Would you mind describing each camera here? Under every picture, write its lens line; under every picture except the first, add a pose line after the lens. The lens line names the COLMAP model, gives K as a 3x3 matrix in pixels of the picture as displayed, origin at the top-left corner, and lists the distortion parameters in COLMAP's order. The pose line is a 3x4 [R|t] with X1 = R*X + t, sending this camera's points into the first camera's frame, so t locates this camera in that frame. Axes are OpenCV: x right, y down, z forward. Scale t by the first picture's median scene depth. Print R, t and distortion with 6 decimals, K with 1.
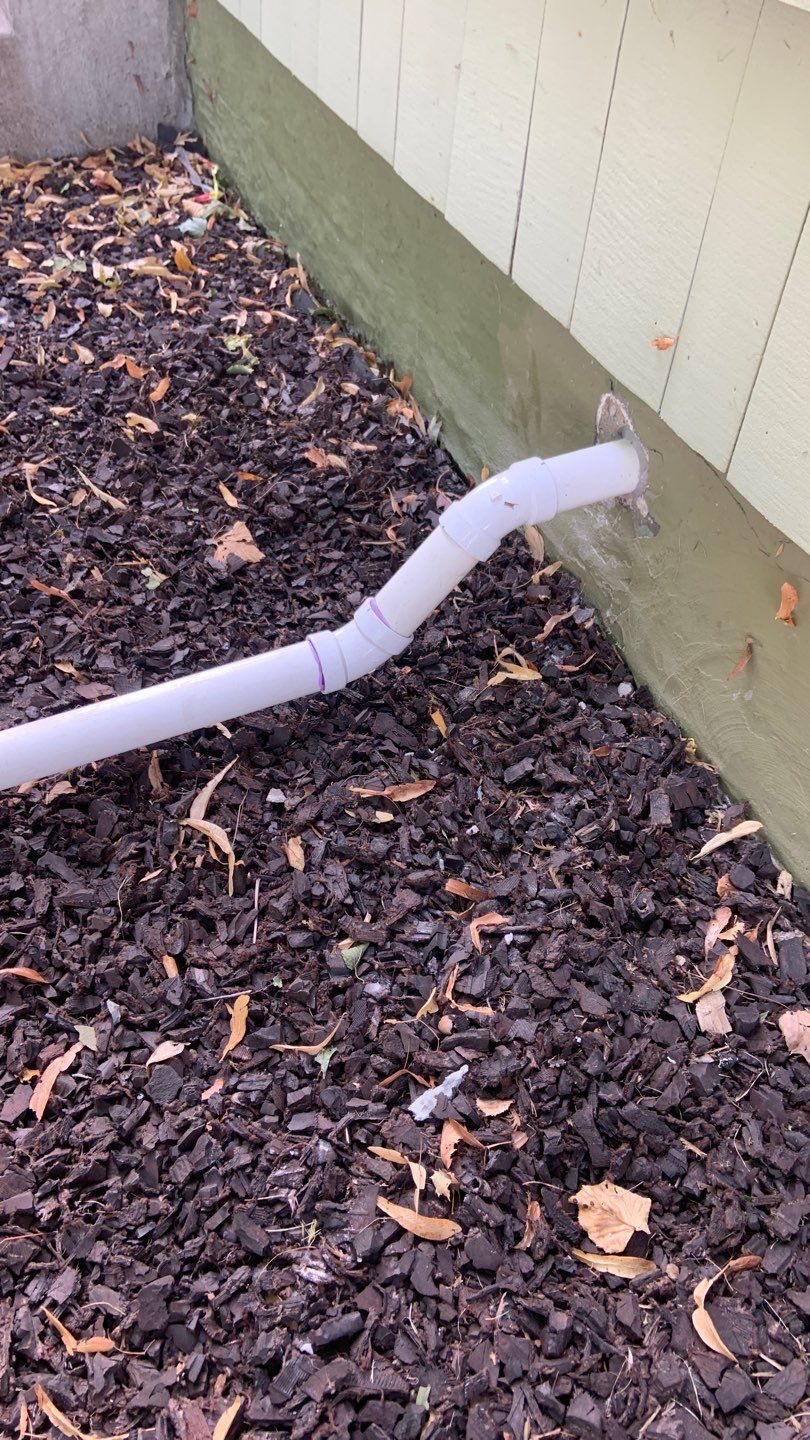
lens RADIAL K [[1069.0, 0, 407.3], [0, 1069.0, 711.1], [0, 0, 1]] dist [0.105576, -0.141889]
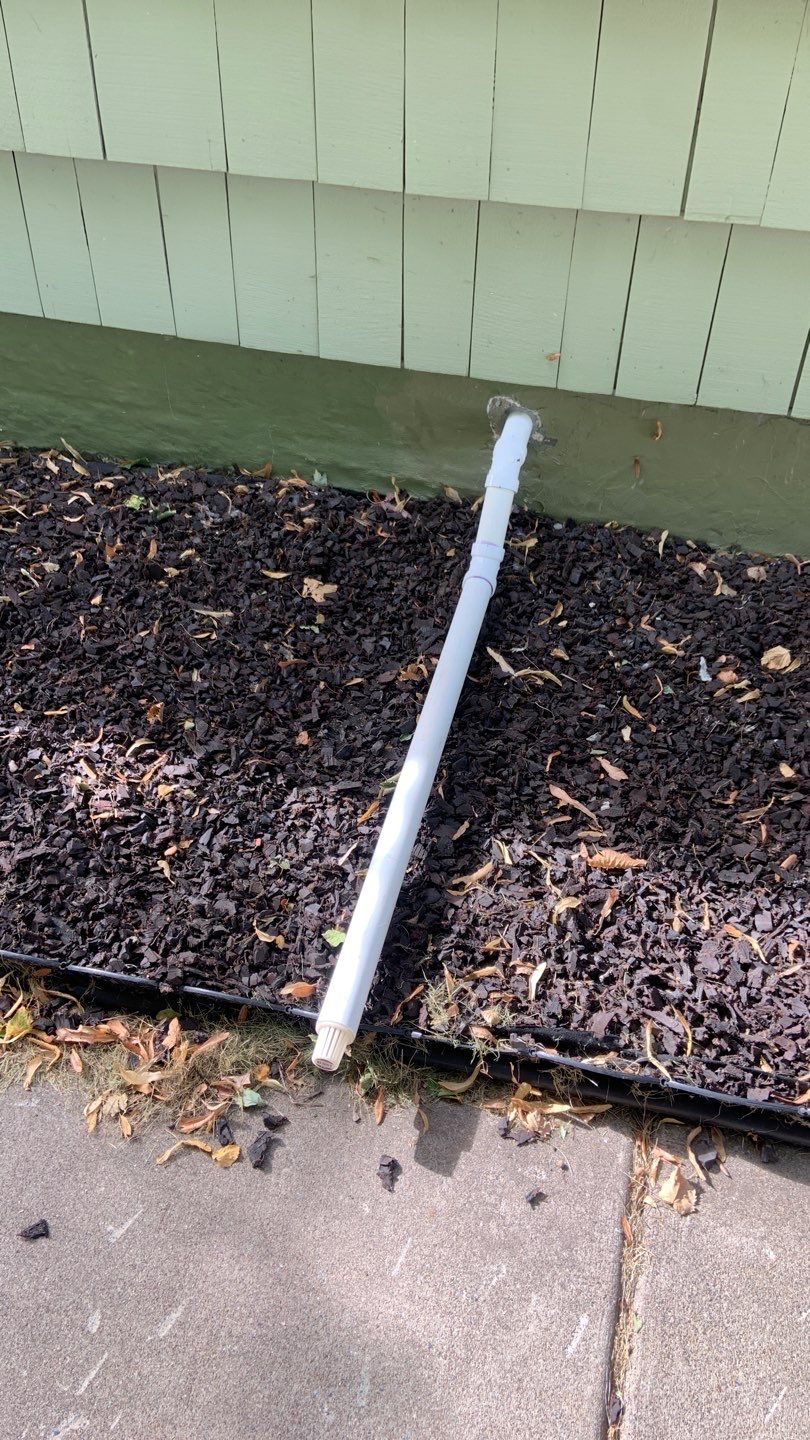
lens RADIAL K [[1069.0, 0, 407.6], [0, 1069.0, 724.7], [0, 0, 1]] dist [0.105576, -0.141889]
pose [[0.599997, -0.565174, 0.566200, -1.407845], [0.565133, 0.800376, 0.200059, -0.307302], [-0.566241, 0.199944, 0.799621, -0.380725]]
